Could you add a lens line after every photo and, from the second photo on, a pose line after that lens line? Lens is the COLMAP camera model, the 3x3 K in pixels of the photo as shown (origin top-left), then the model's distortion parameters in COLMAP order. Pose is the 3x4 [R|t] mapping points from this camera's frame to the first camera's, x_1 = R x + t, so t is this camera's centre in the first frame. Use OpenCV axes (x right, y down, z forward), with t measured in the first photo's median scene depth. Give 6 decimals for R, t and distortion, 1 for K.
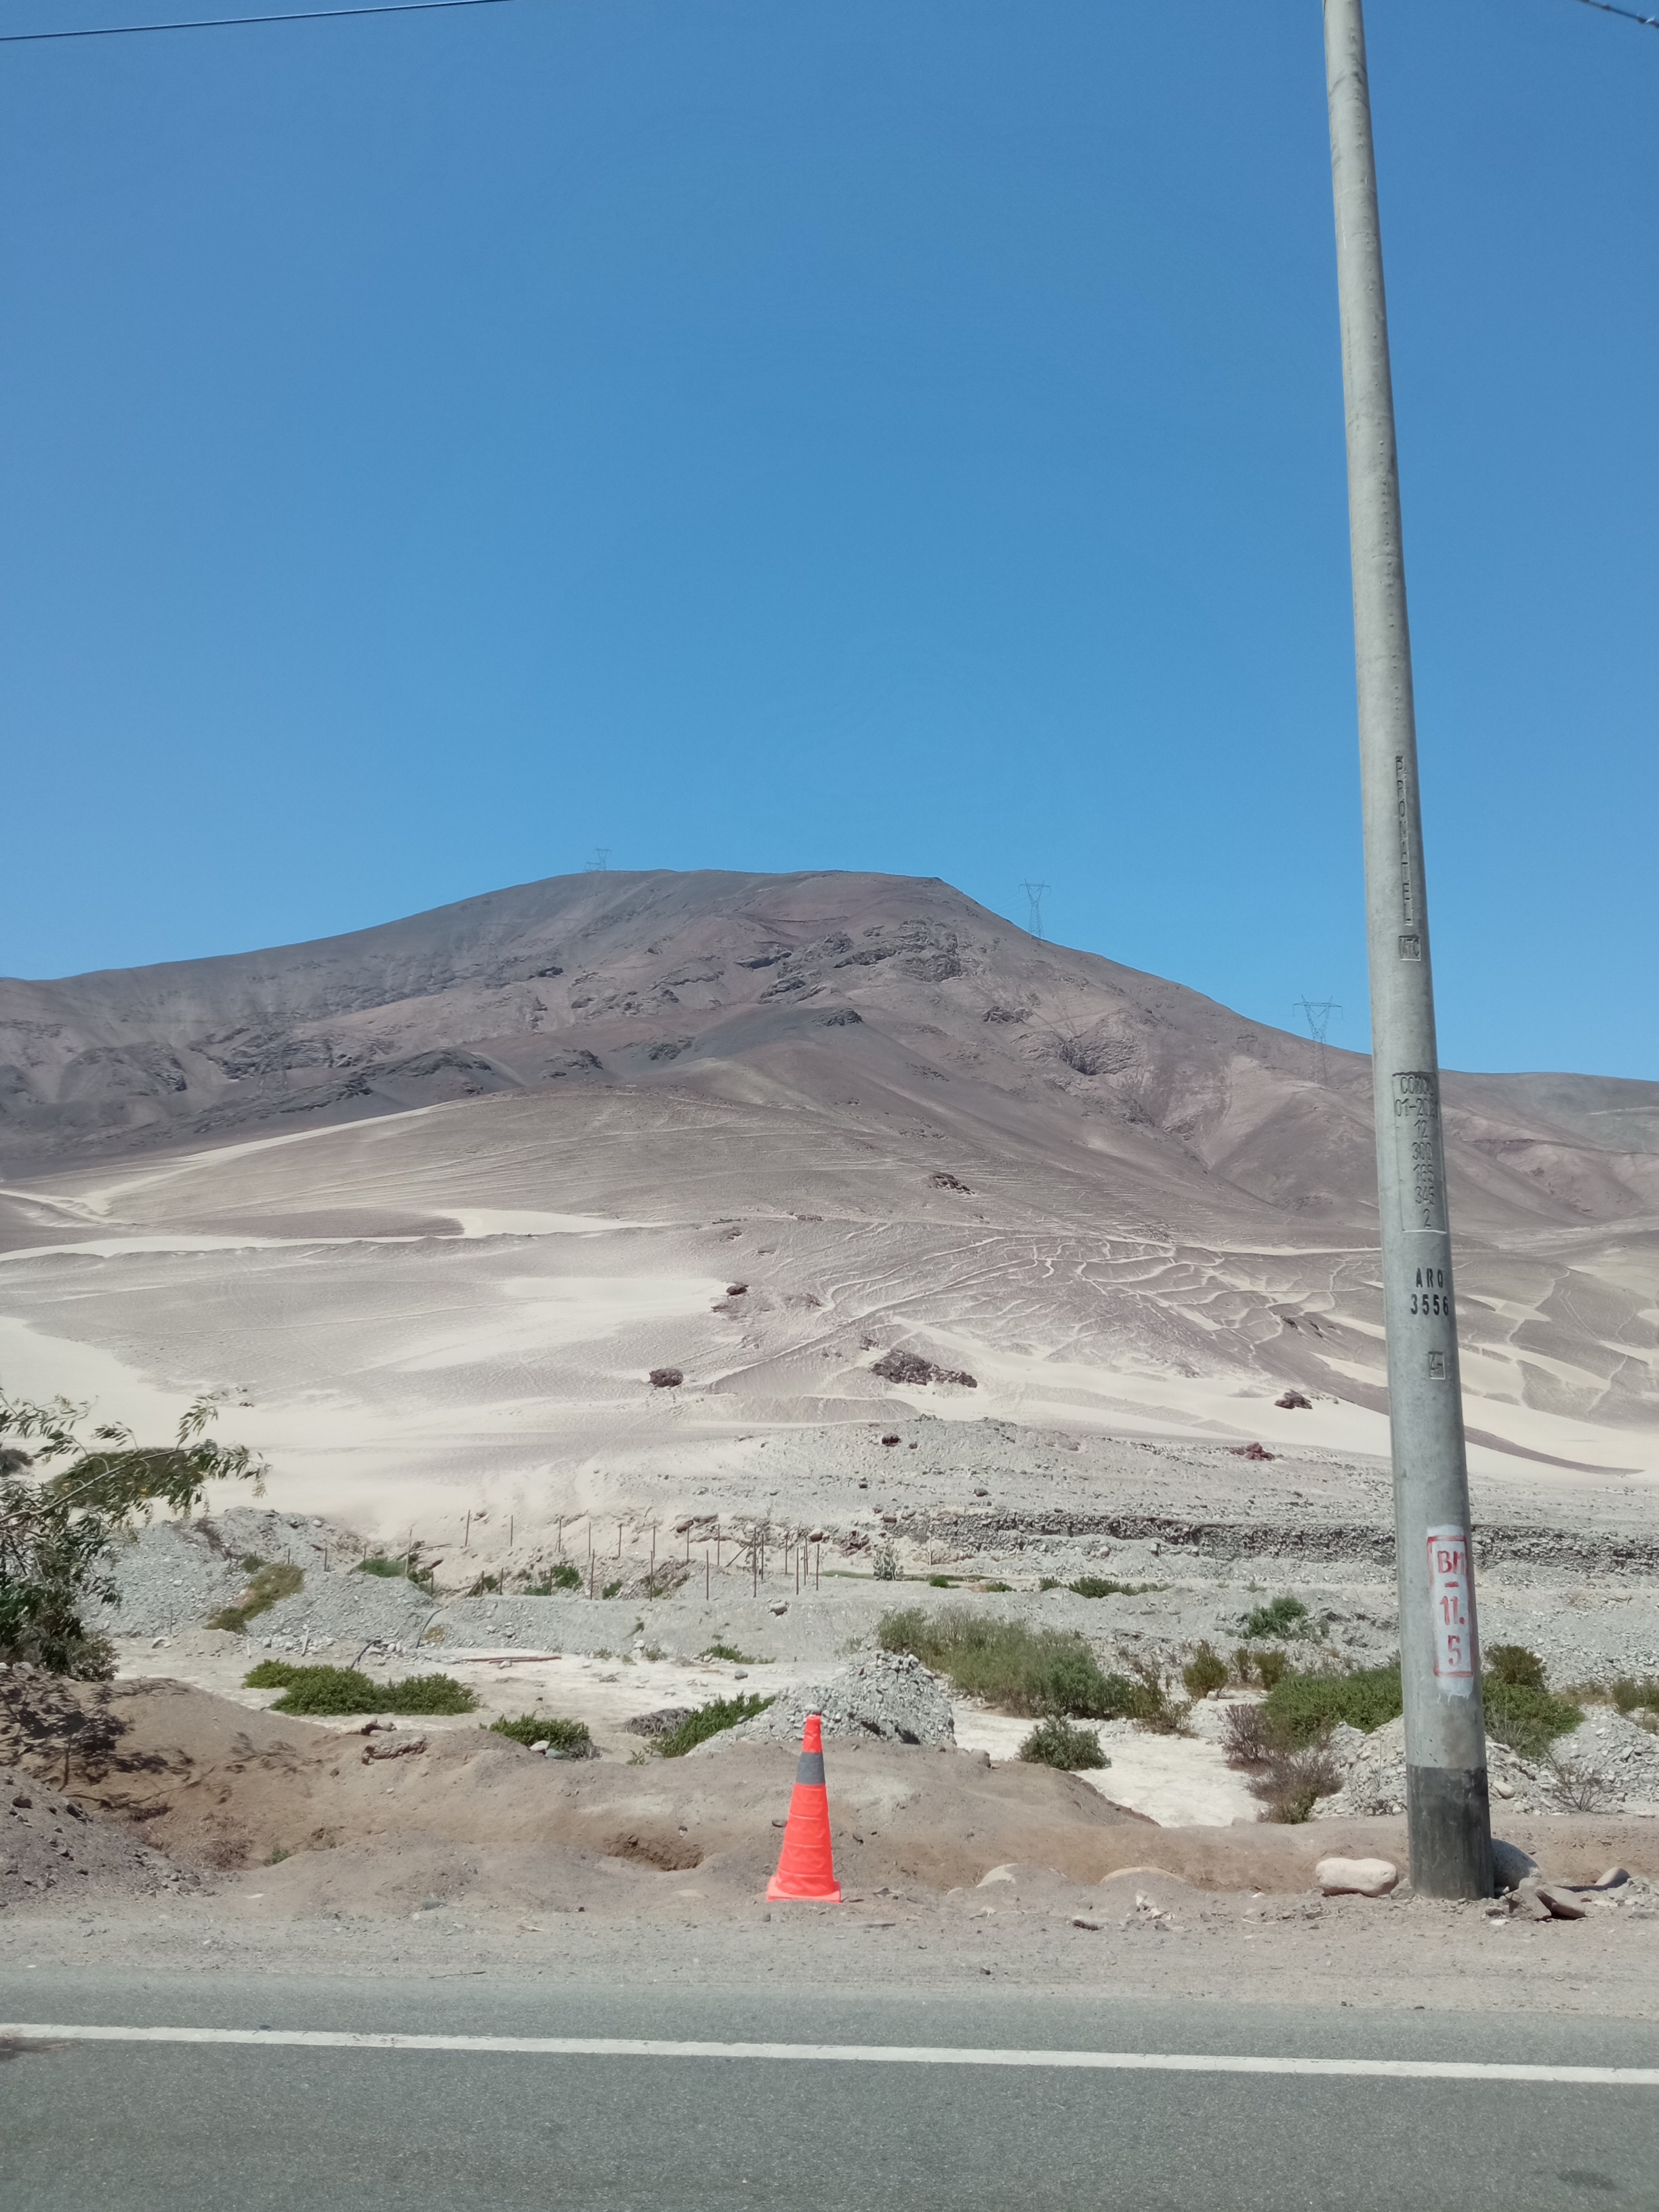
lens RADIAL K [[1769.3, 0, 837.7], [0, 1769.3, 1116.6], [0, 0, 1]] dist [0.091666, -0.137109]
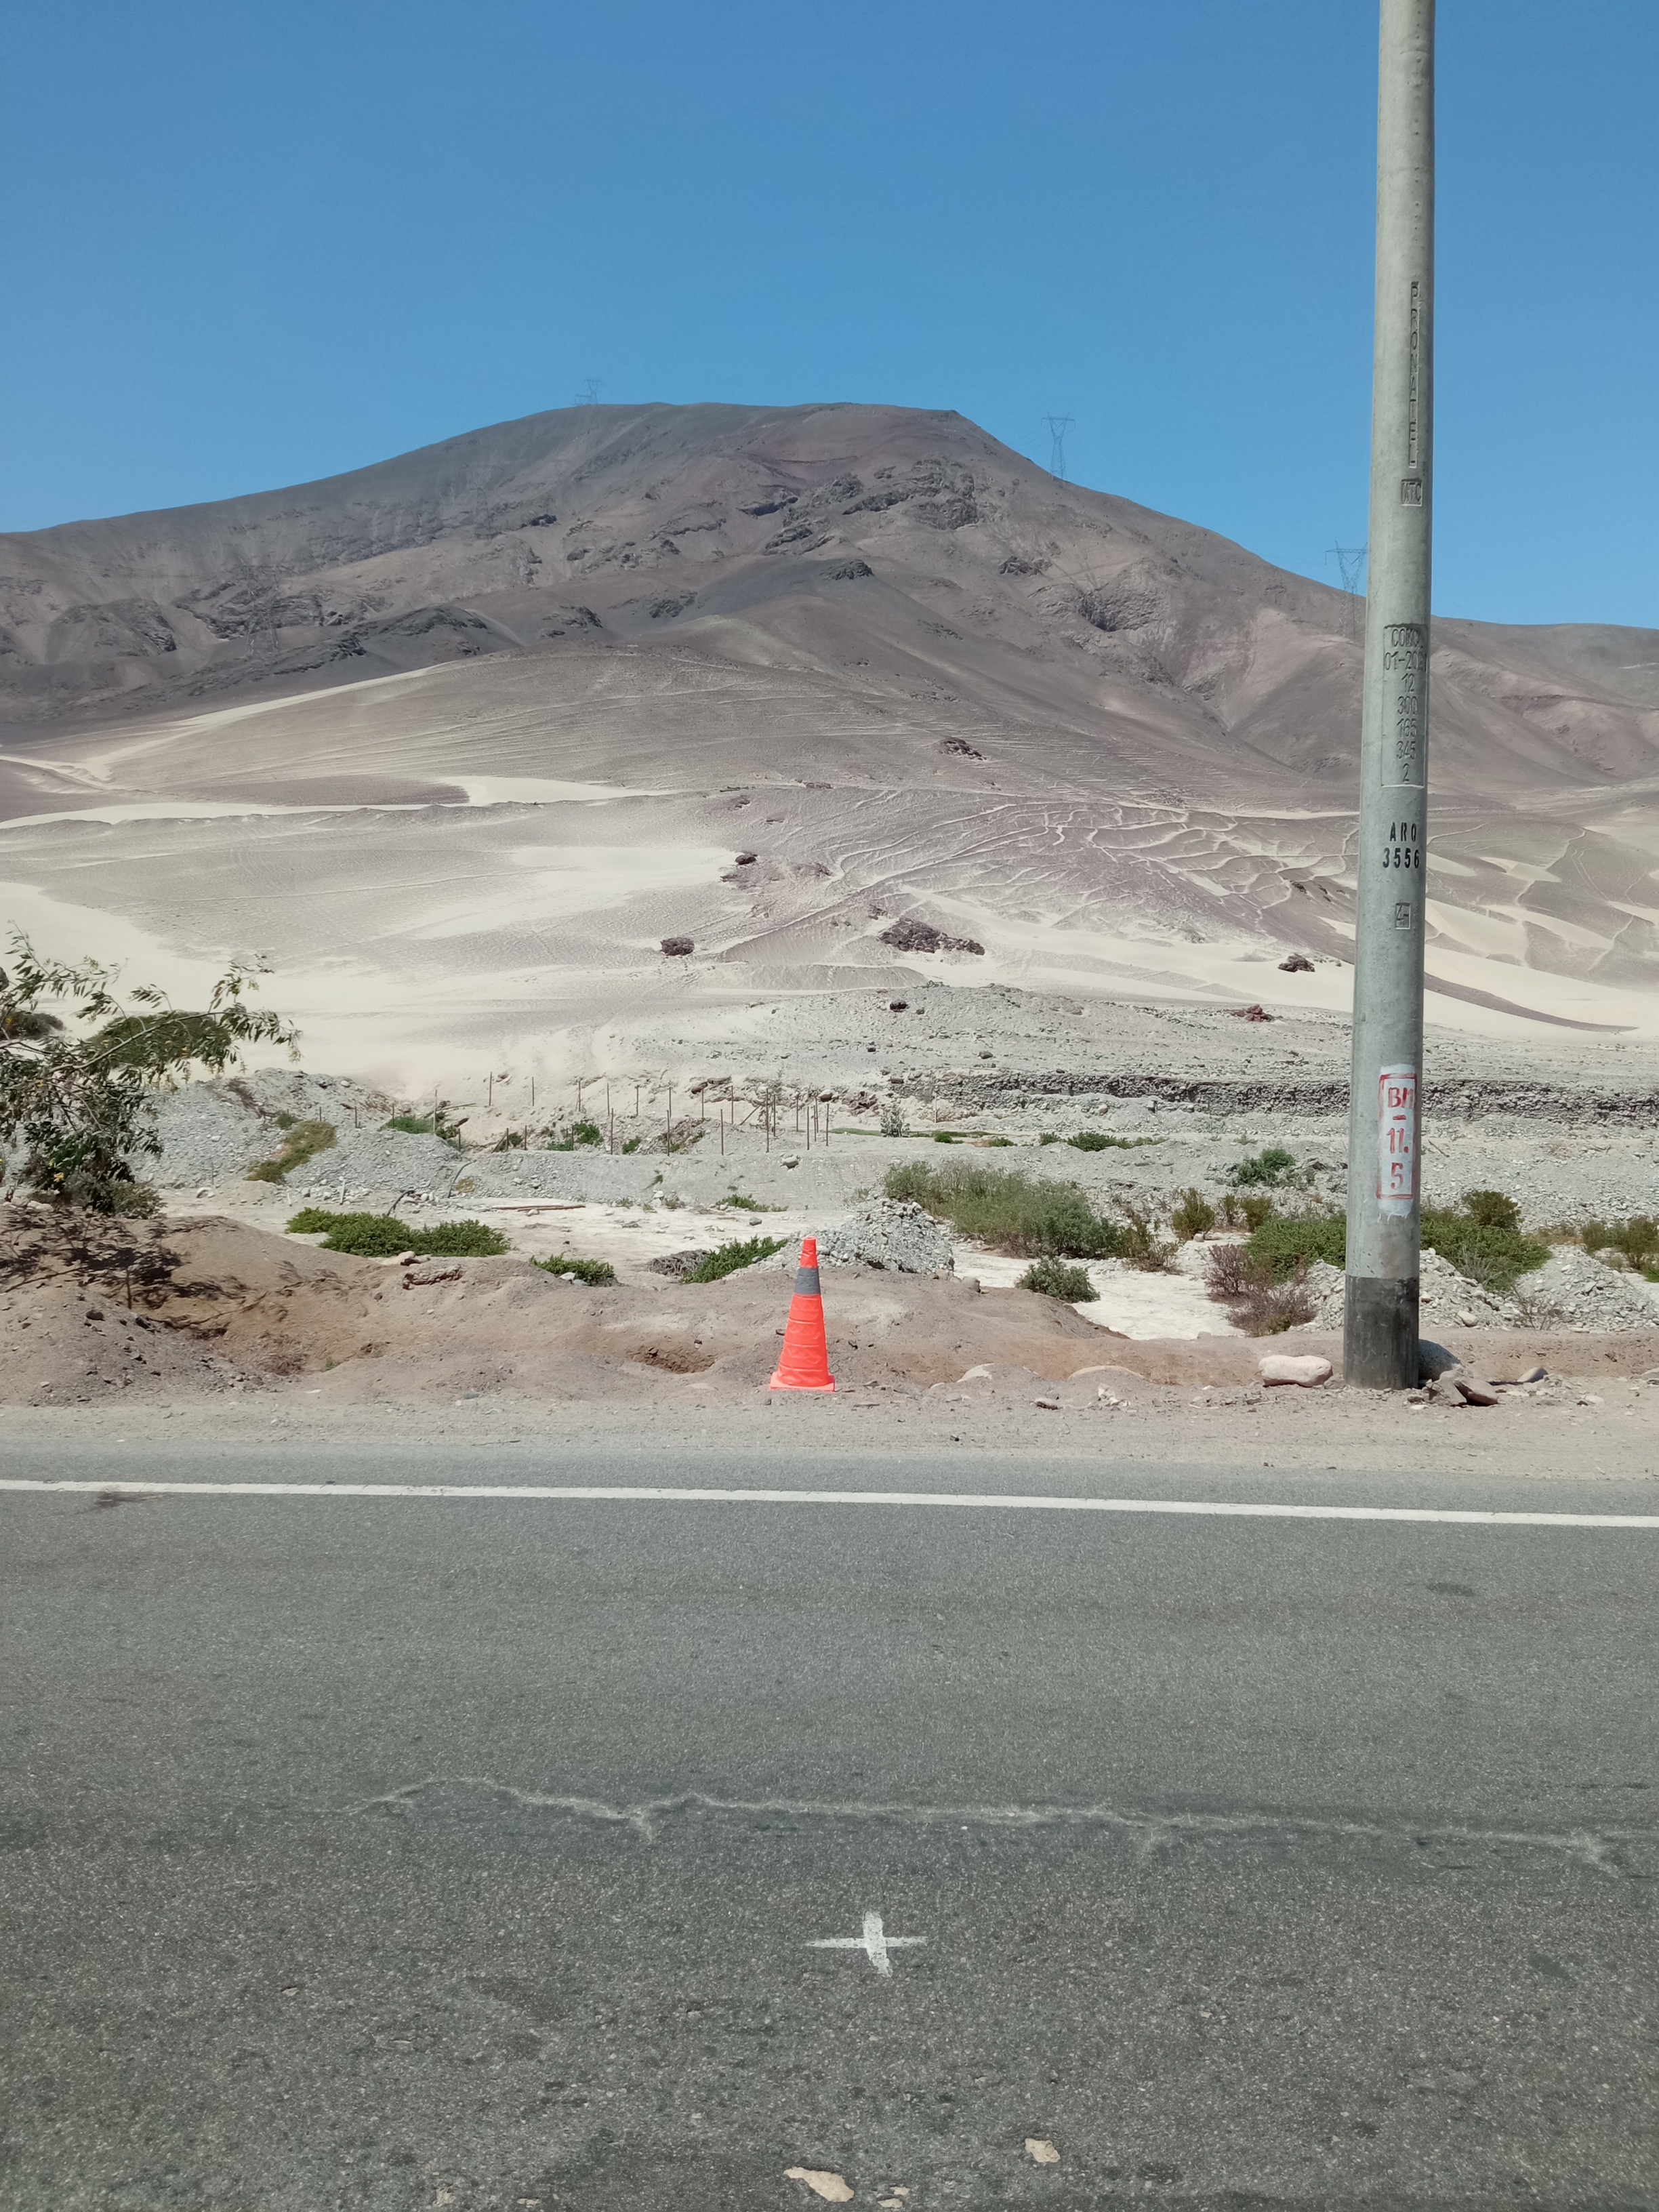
lens RADIAL K [[1769.3, 0, 840.7], [0, 1769.3, 1114.2], [0, 0, 1]] dist [0.091666, -0.137109]
pose [[0.999978, -0.003945, -0.005306, 0.002729], [0.005094, 0.971284, 0.237870, 0.000431], [0.004215, -0.237892, 0.971282, -0.009735]]
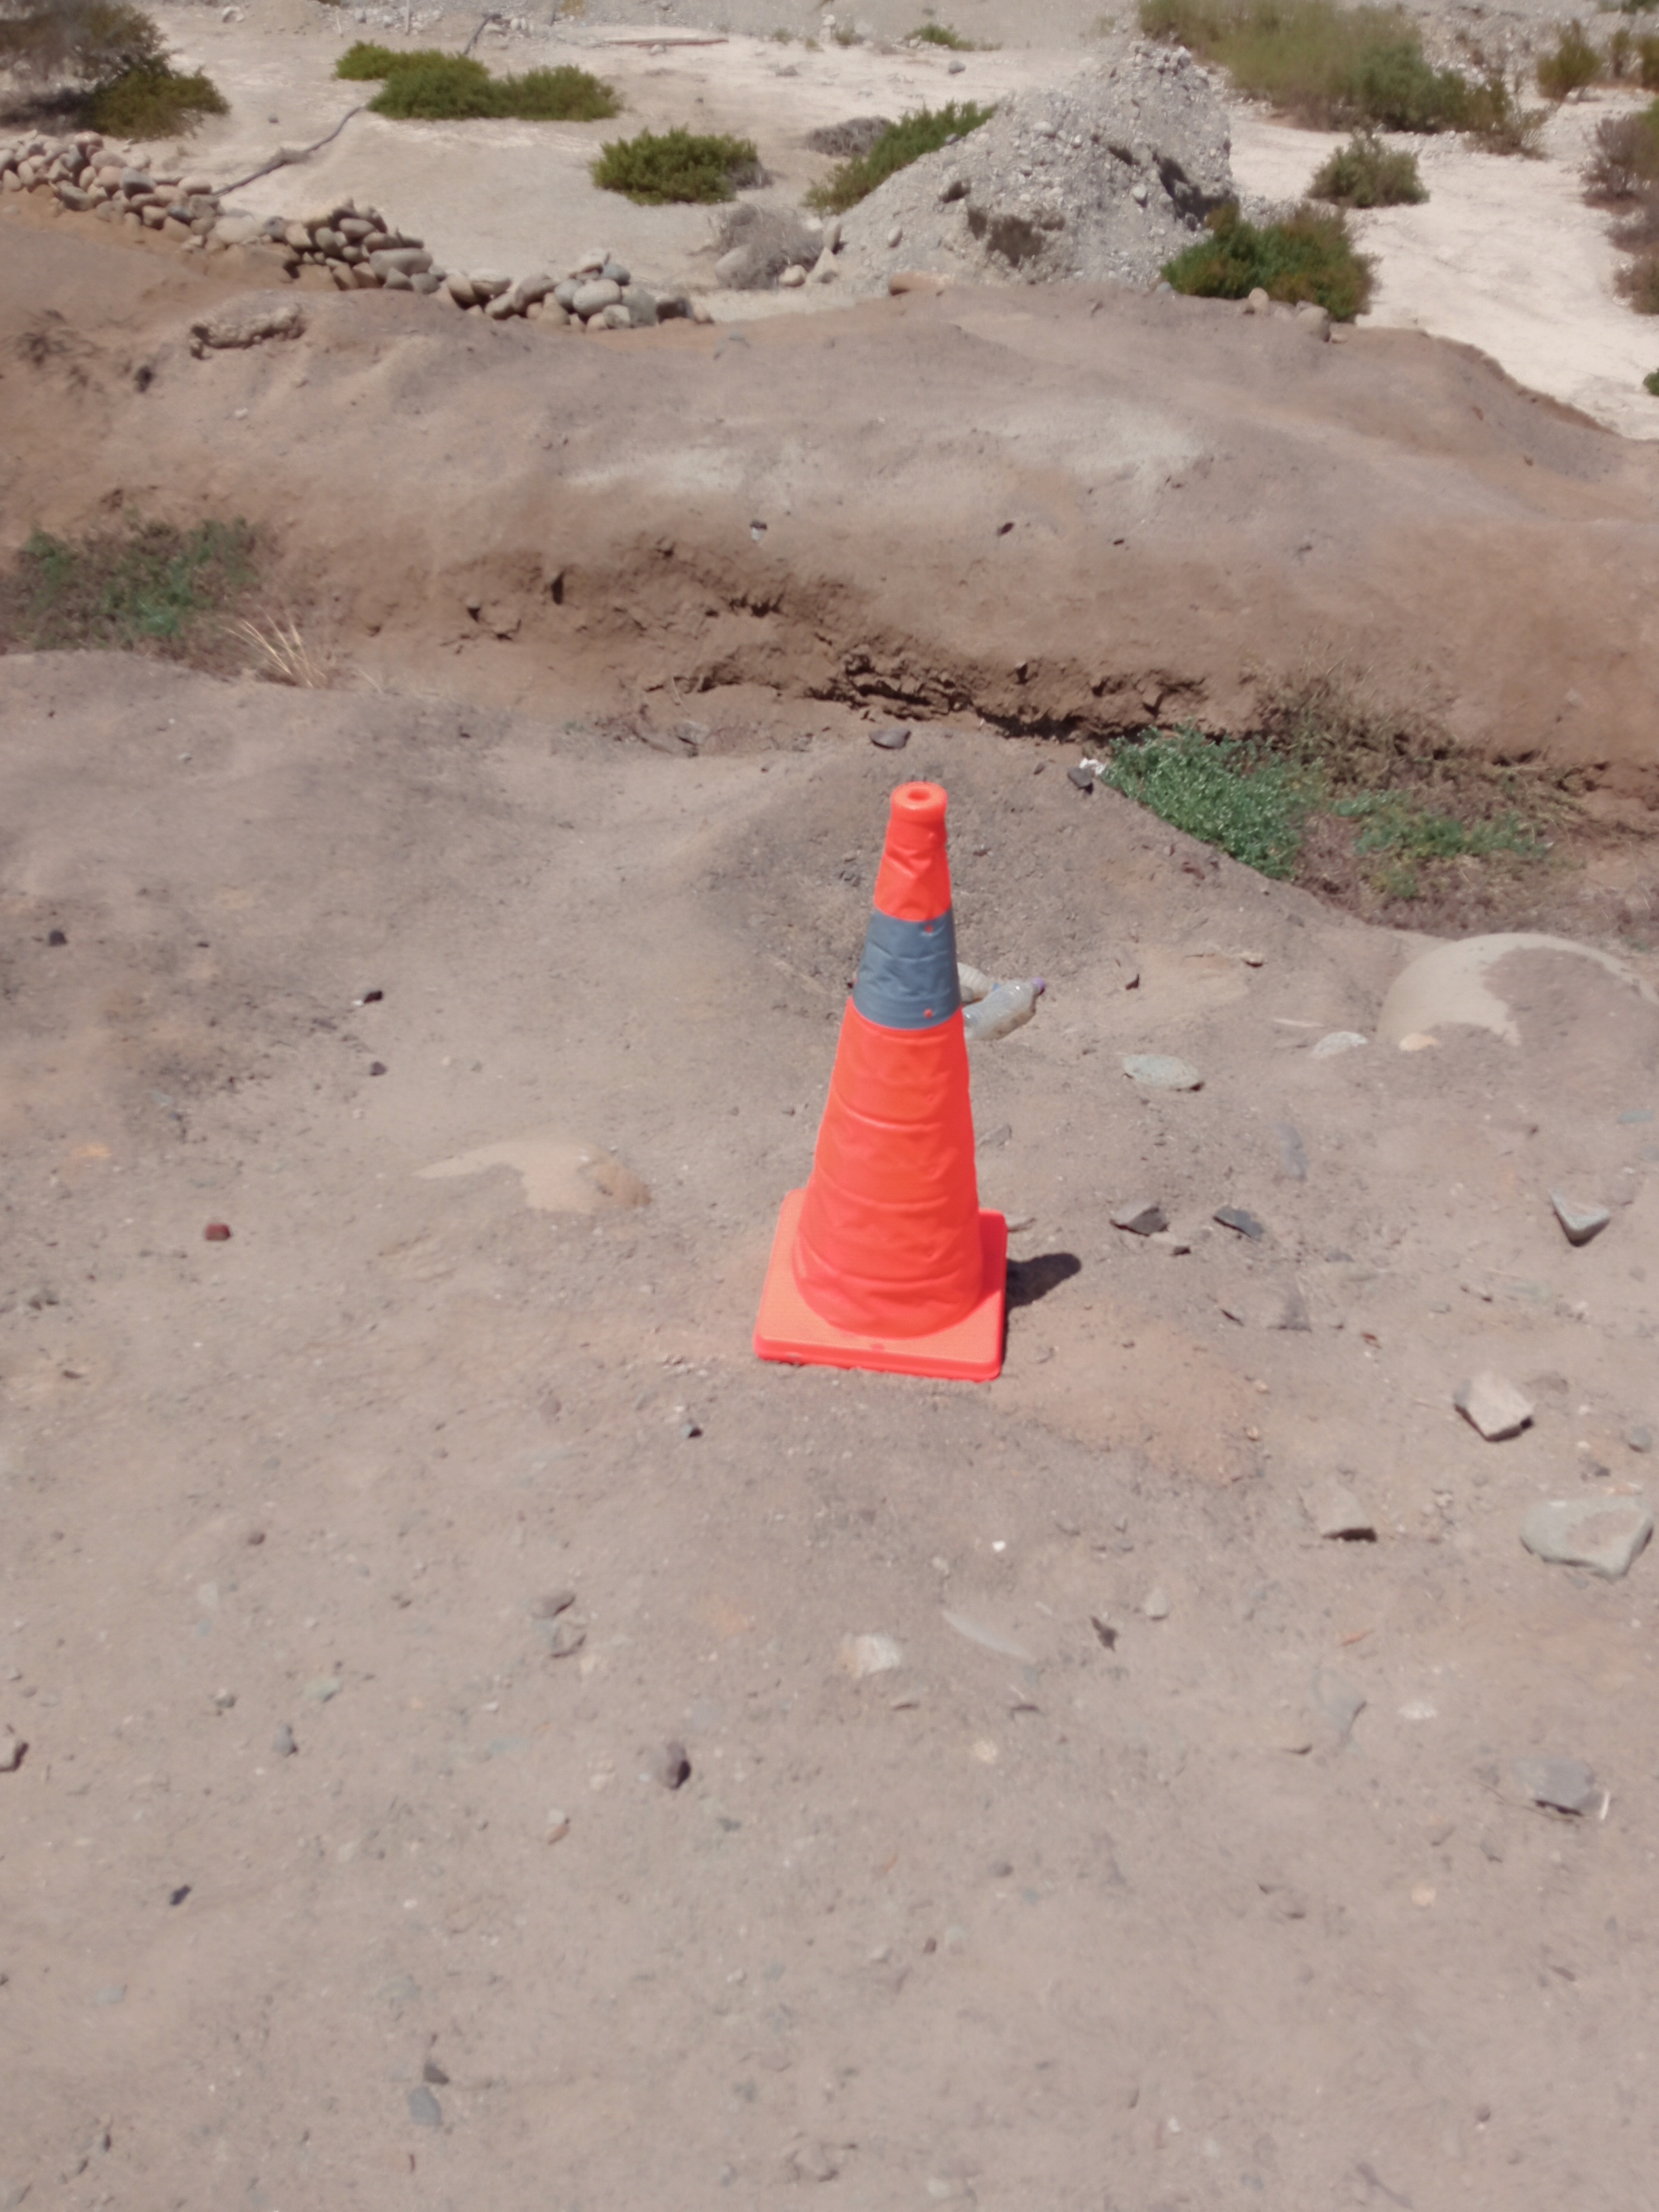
lens RADIAL K [[1769.3, 0, 888.1], [0, 1769.3, 977.4], [0, 0, 1]] dist [0.091666, -0.137109]
pose [[0.995308, 0.048337, -0.083815, 0.001013], [0.025448, 0.704983, 0.708767, 0.039826], [0.093348, -0.707575, 0.700446, 0.180780]]
